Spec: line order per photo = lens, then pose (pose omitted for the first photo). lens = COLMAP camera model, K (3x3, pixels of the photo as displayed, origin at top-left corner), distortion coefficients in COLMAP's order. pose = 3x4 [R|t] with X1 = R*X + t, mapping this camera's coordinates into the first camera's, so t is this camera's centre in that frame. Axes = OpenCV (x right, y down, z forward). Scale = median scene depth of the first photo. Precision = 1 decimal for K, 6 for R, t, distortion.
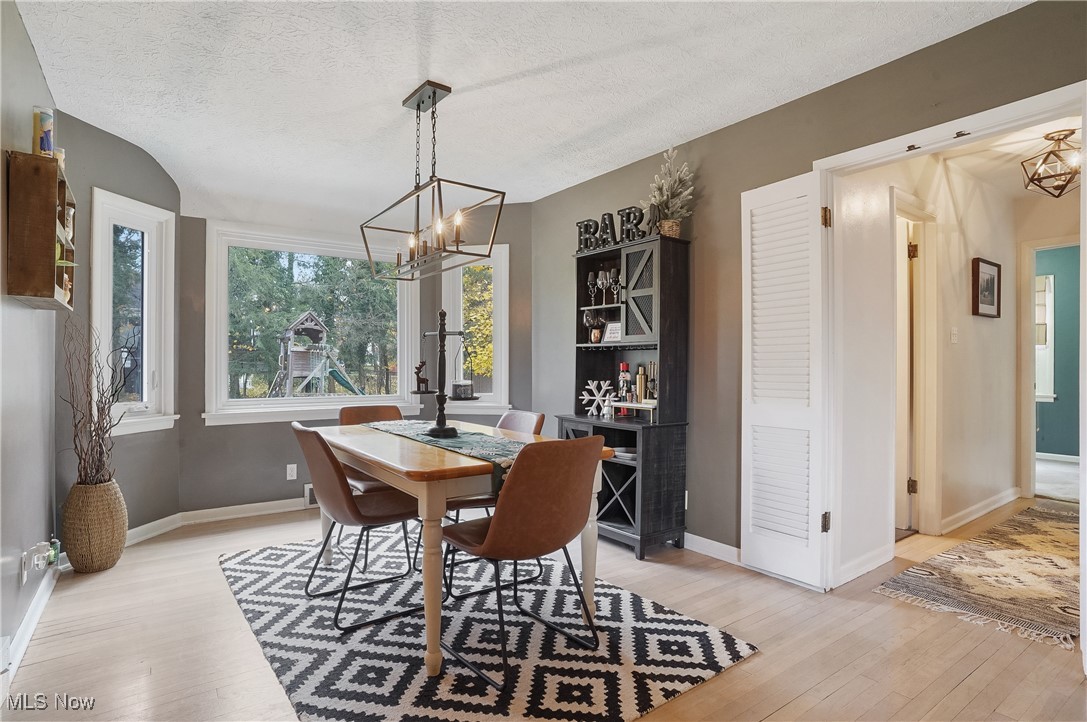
lens RADIAL K [[559.7, 0, 543.1], [0, 559.7, 365.1], [0, 0, 1]] dist [-0.079100, 0.036043]
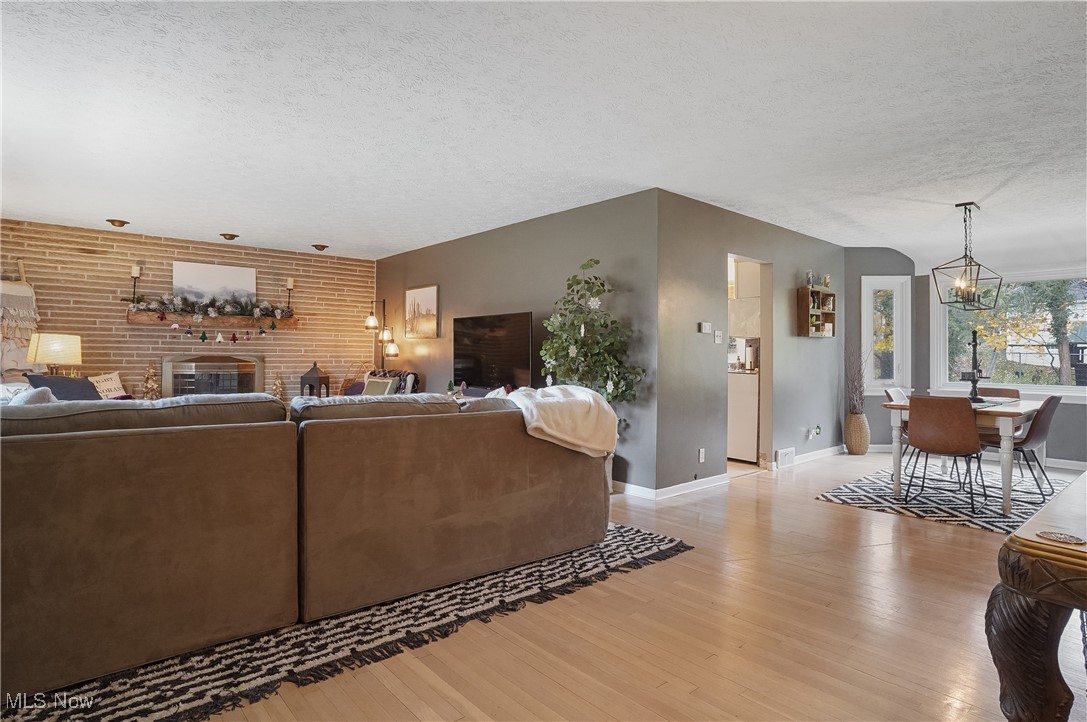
lens RADIAL K [[579.5, 0, 540.0], [0, 579.5, 343.7], [0, 0, 1]] dist [-0.070026, 0.035641]
pose [[0.083610, -0.021399, -0.996269, 1.167567], [-0.011139, 0.999687, -0.022408, -0.000744], [0.996436, 0.012971, 0.083345, -0.402383]]
